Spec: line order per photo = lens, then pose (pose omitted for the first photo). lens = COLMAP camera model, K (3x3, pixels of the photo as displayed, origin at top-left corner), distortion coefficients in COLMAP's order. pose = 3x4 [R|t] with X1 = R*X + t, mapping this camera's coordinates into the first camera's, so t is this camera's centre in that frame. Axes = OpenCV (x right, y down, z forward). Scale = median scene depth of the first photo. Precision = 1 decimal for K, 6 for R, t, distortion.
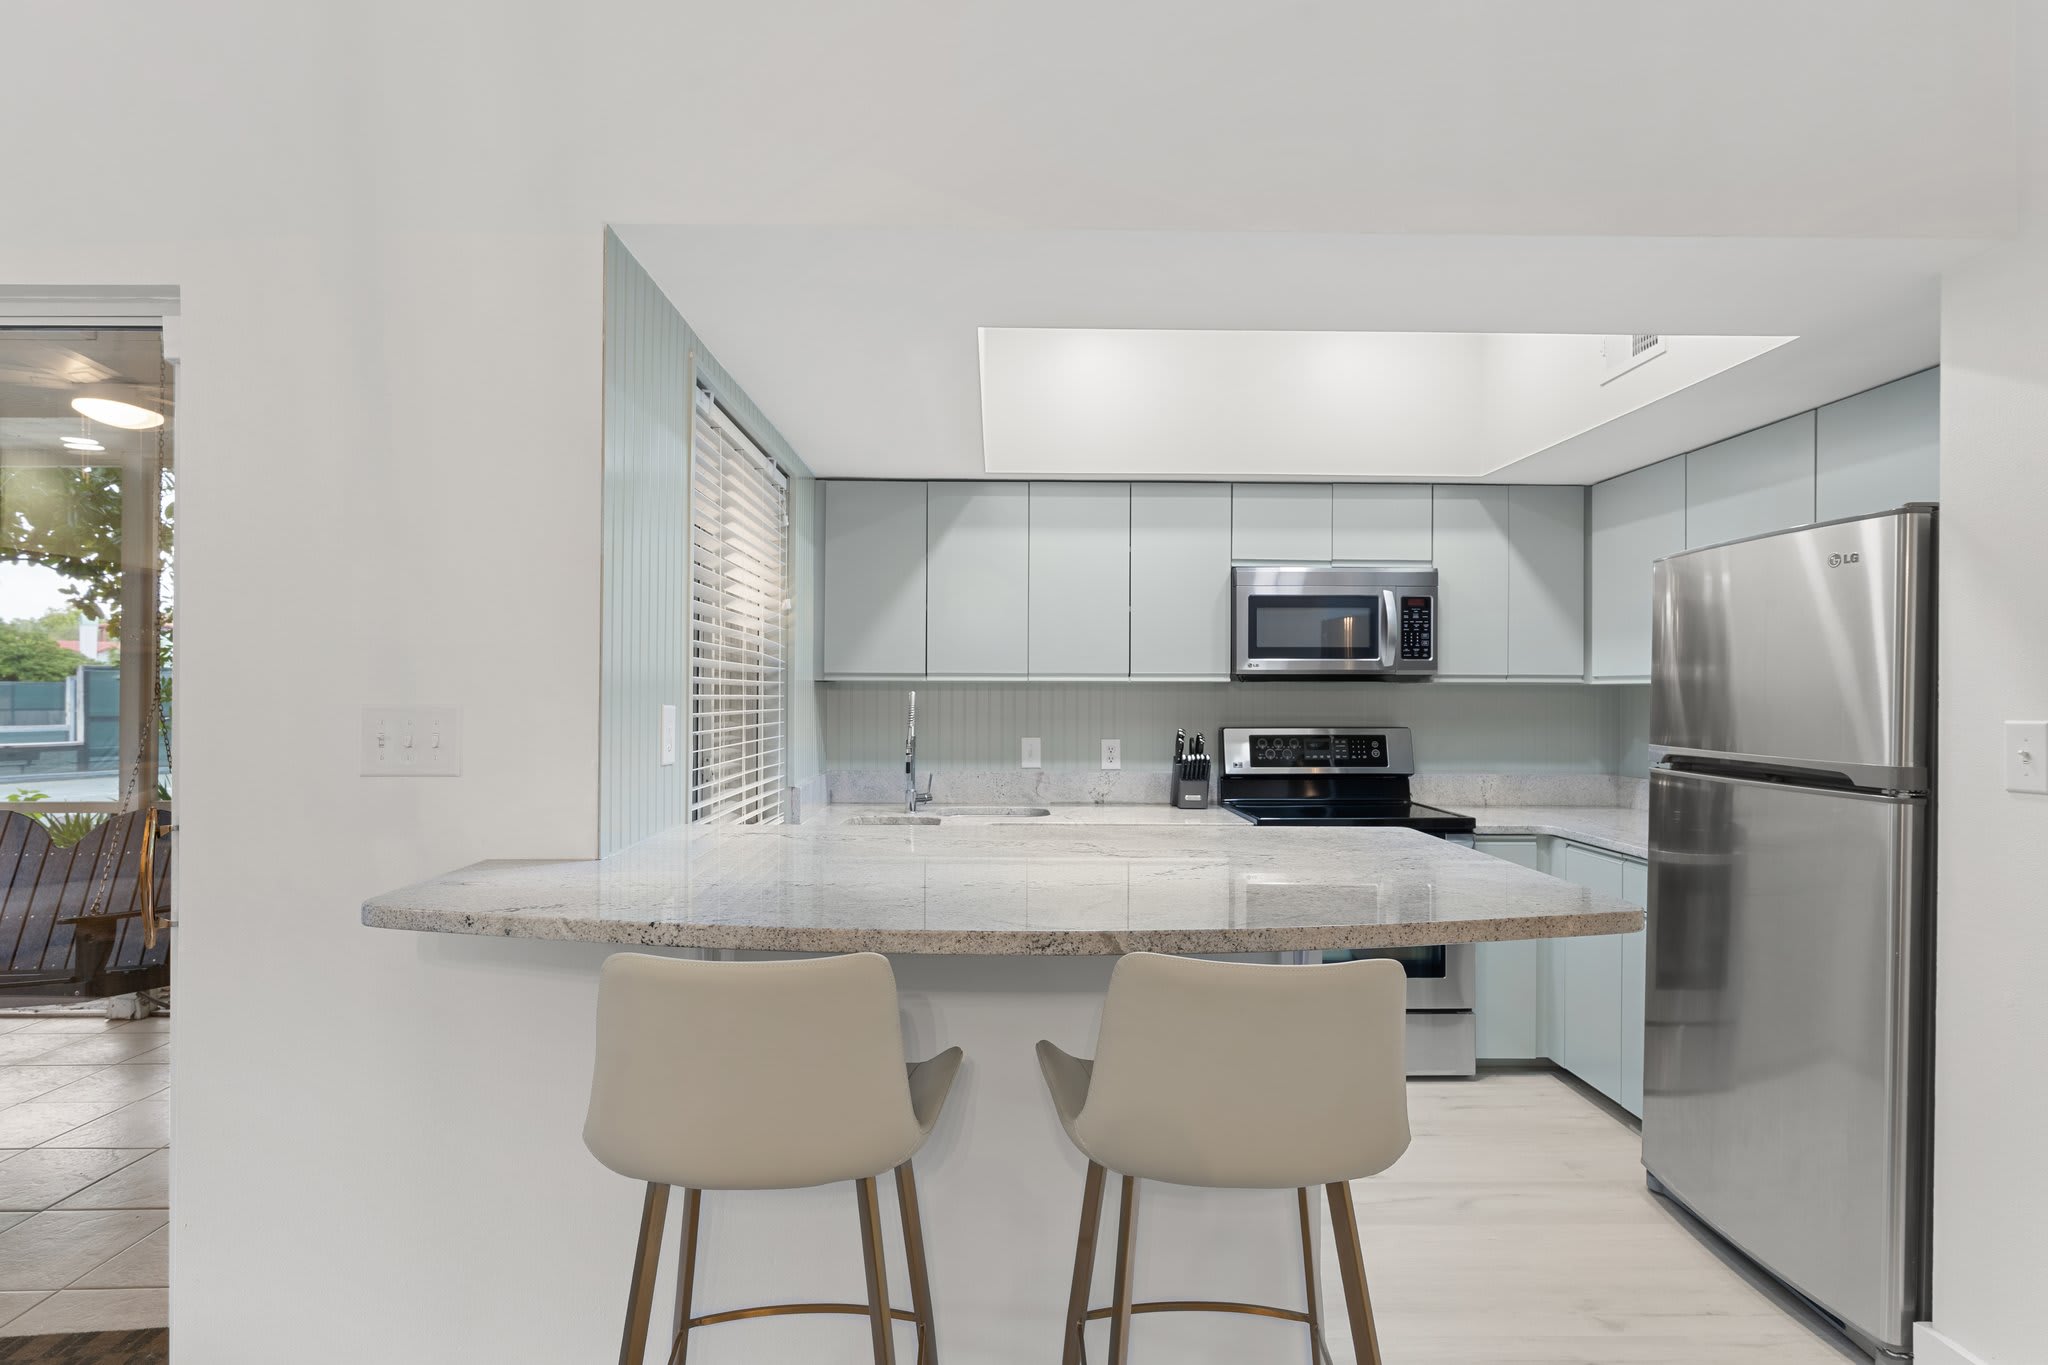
lens RADIAL K [[1068.7, 0, 1024.0], [0, 1068.7, 682.5], [0, 0, 1]] dist [-0.000763, 0.000081]
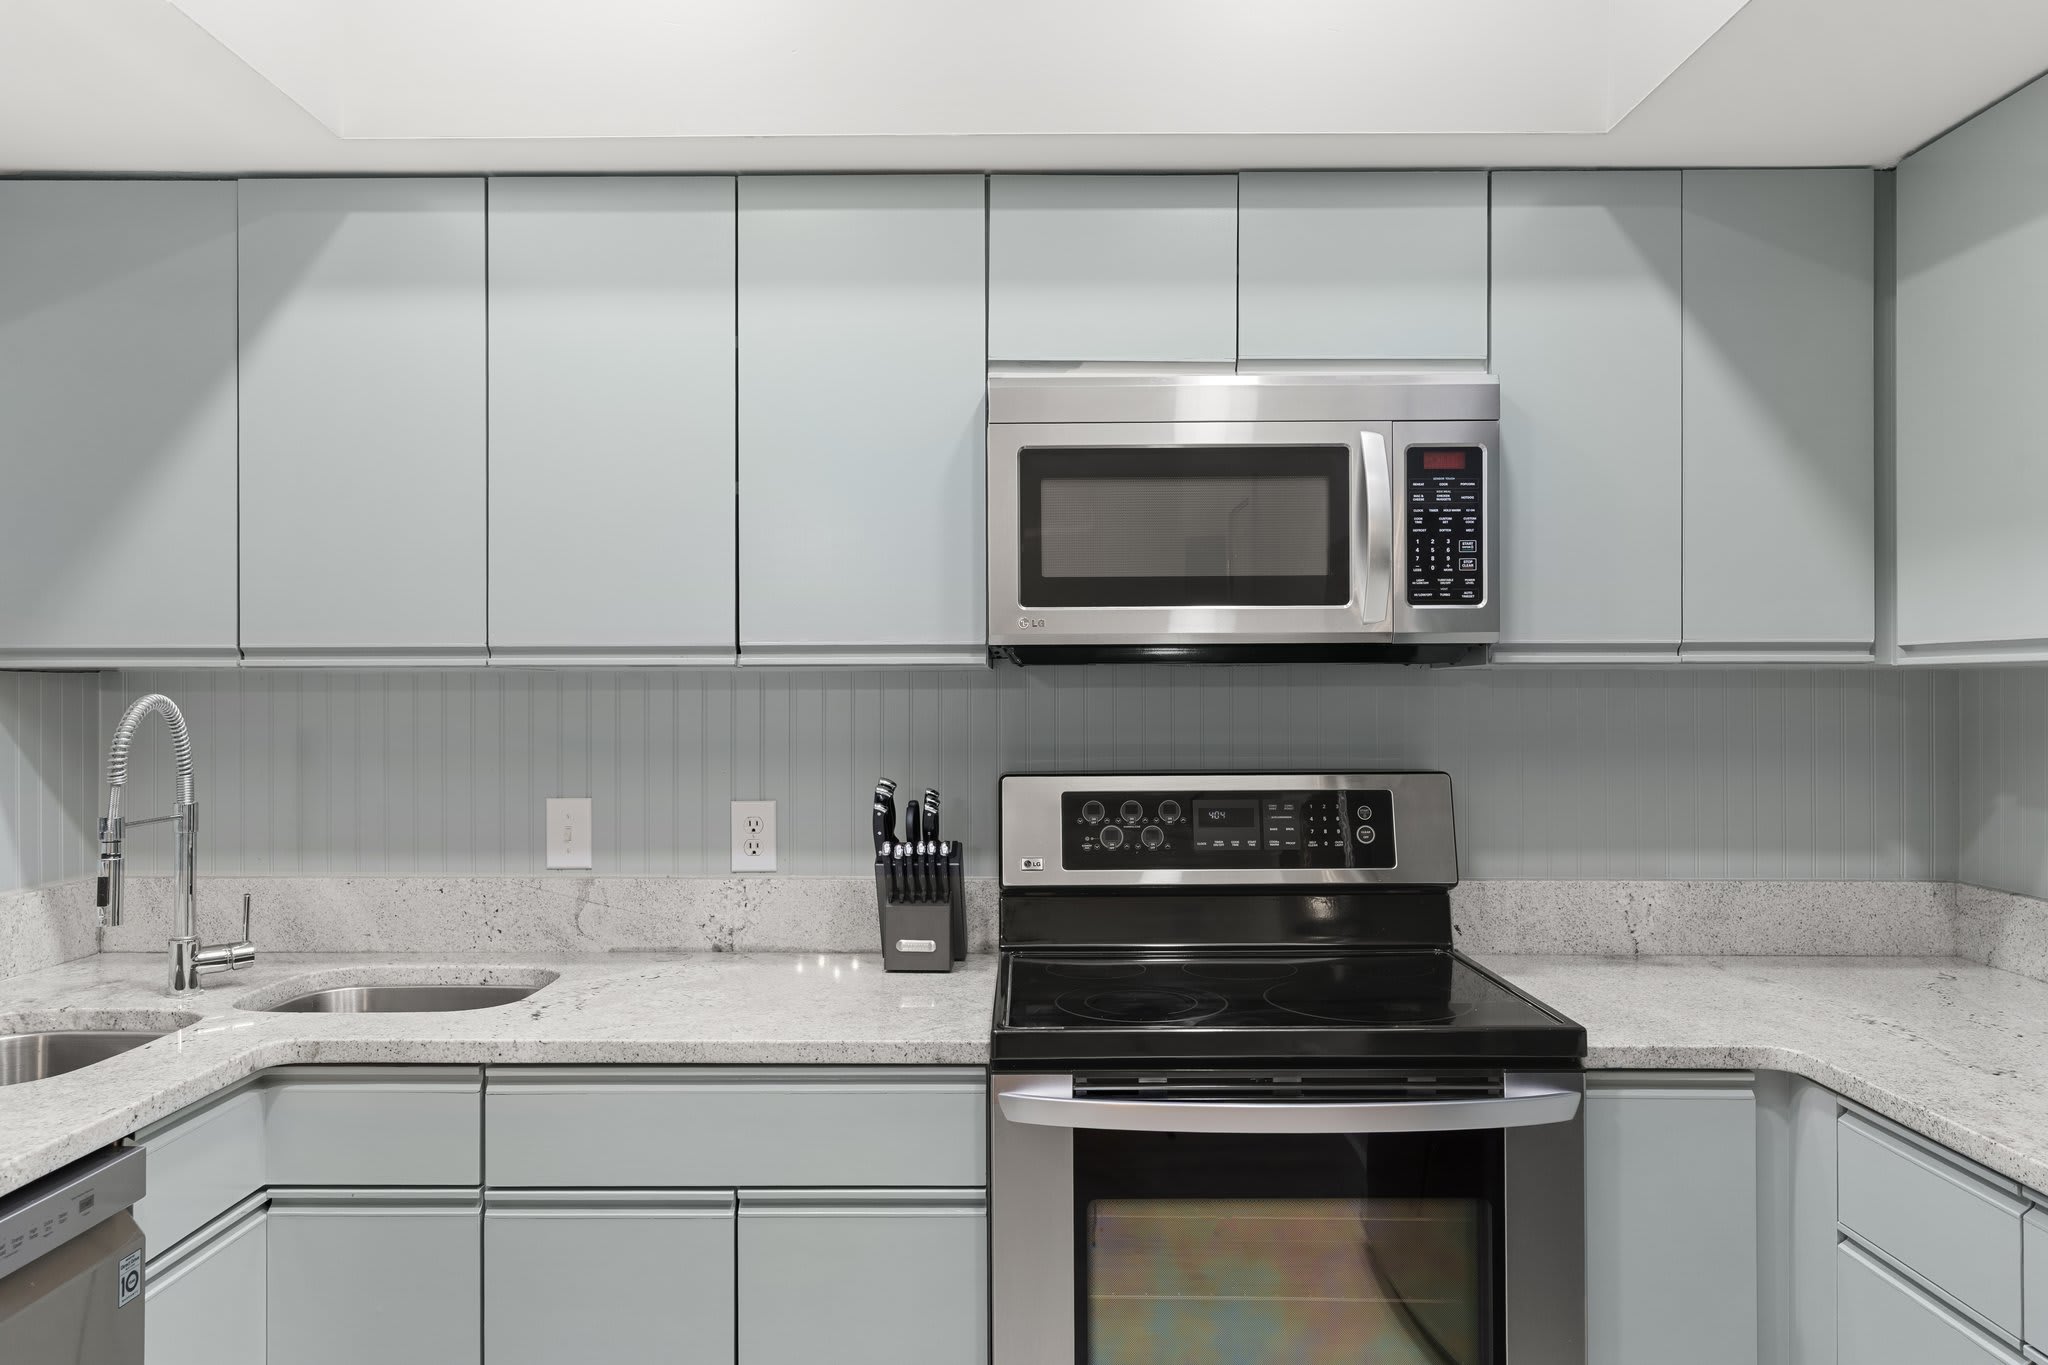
lens RADIAL K [[1433.9, 0, 1024.0], [0, 1433.9, 682.5], [0, 0, 1]] dist [0.001293, 0.001936]
pose [[0.999422, -0.006419, -0.033384, 0.223022], [0.006548, 0.999972, 0.003739, 0.003910], [0.033359, -0.003955, 0.999436, 0.452171]]
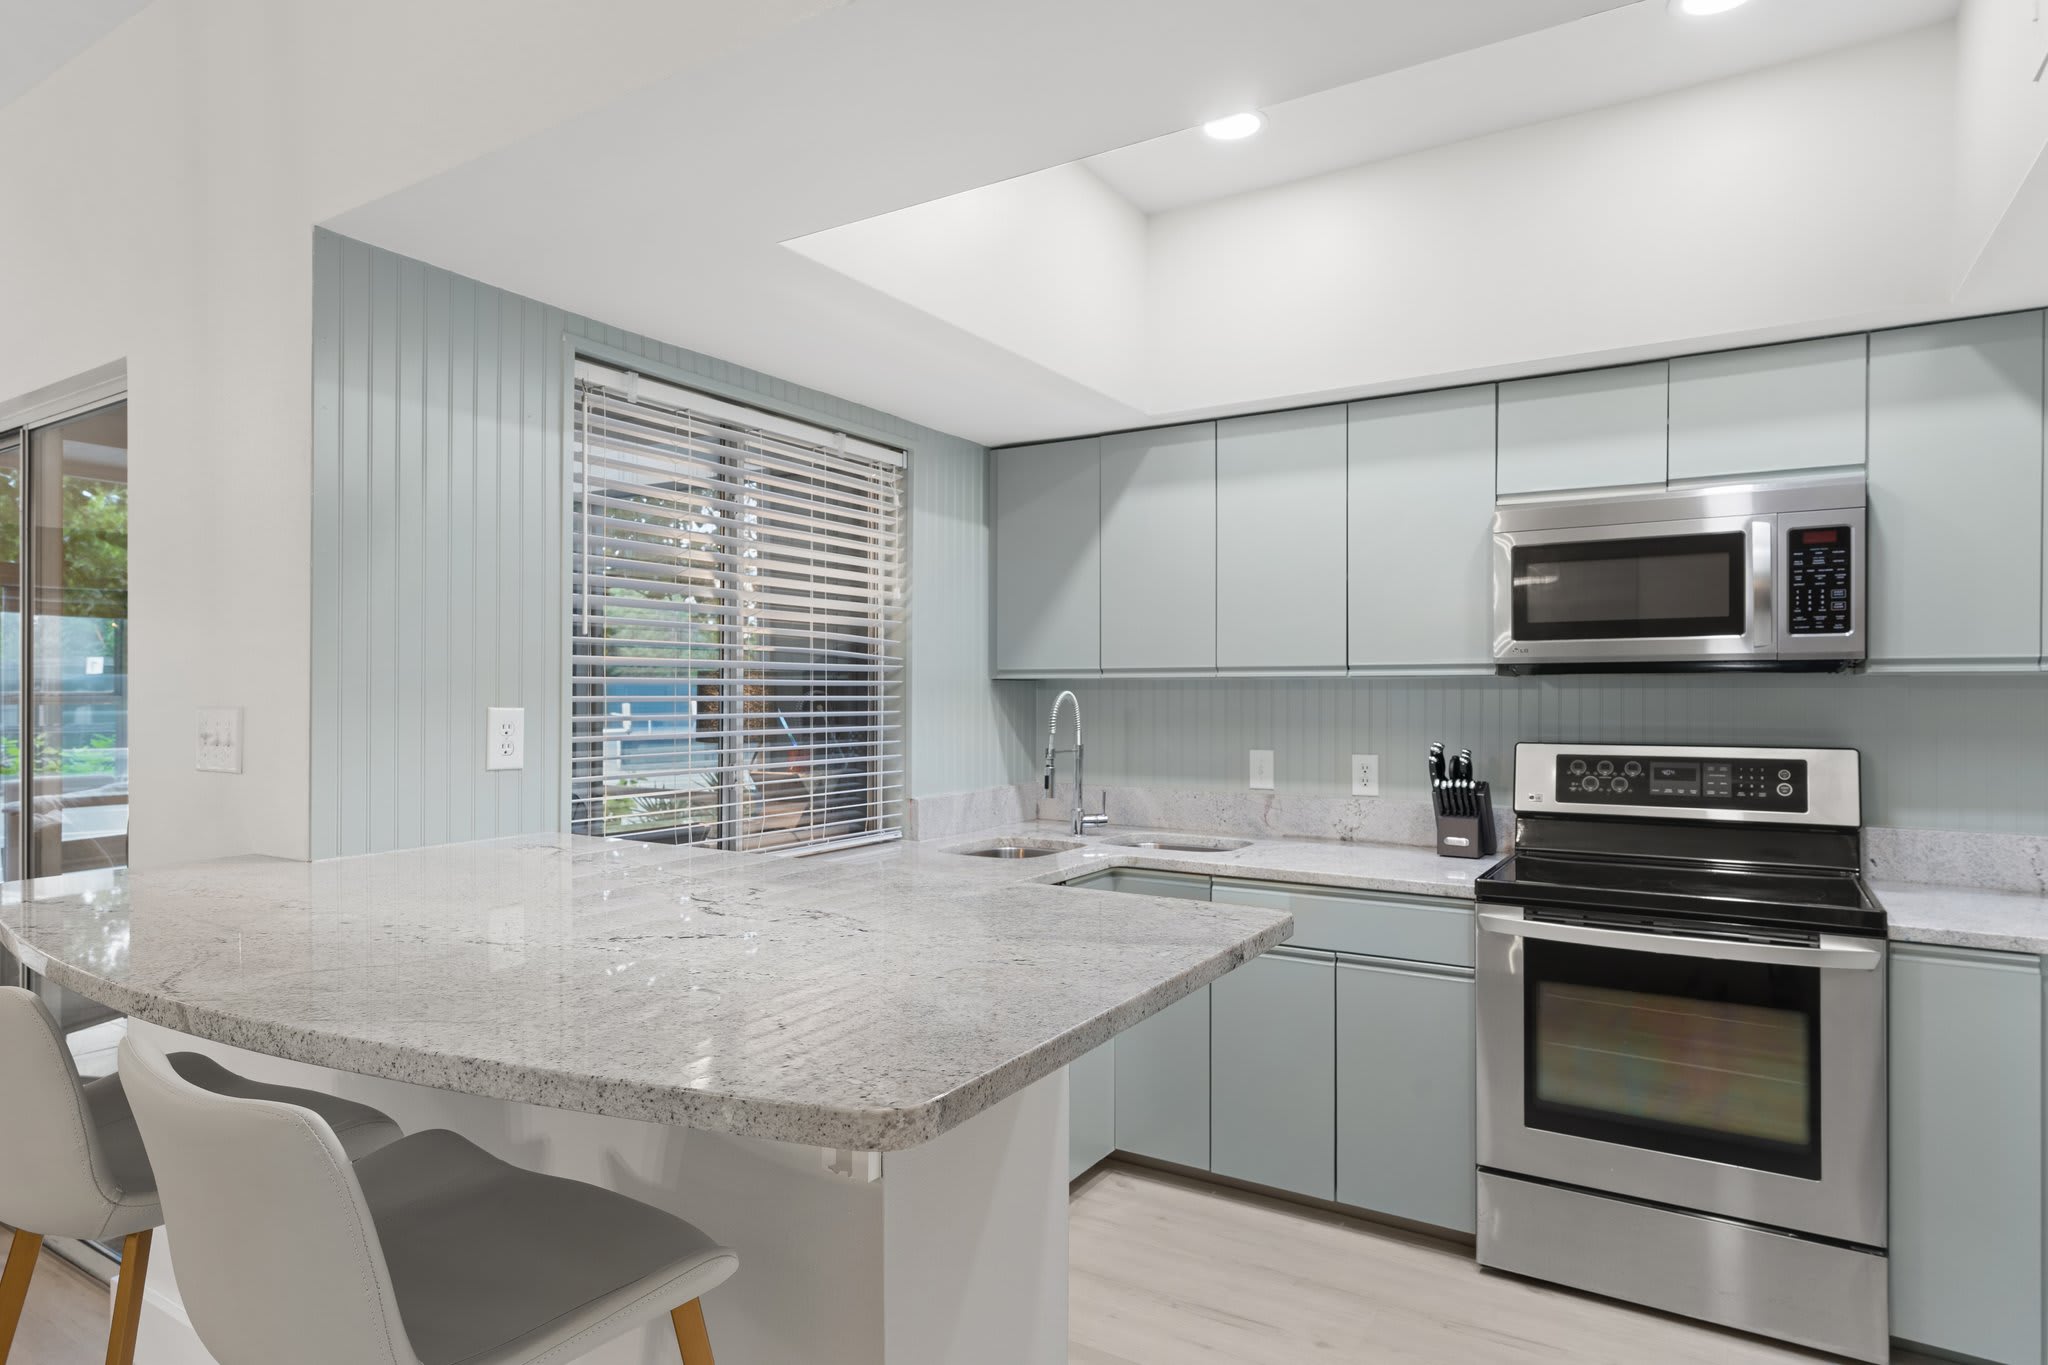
lens RADIAL K [[1159.0, 0, 1006.8], [0, 1159.0, 697.7], [0, 0, 1]] dist [0.000246, 0.000566]
pose [[0.828132, -0.000808, -0.560533, 0.345660], [0.008711, 0.999897, 0.011429, 0.002371], [0.560466, -0.014348, 0.828053, 0.210330]]
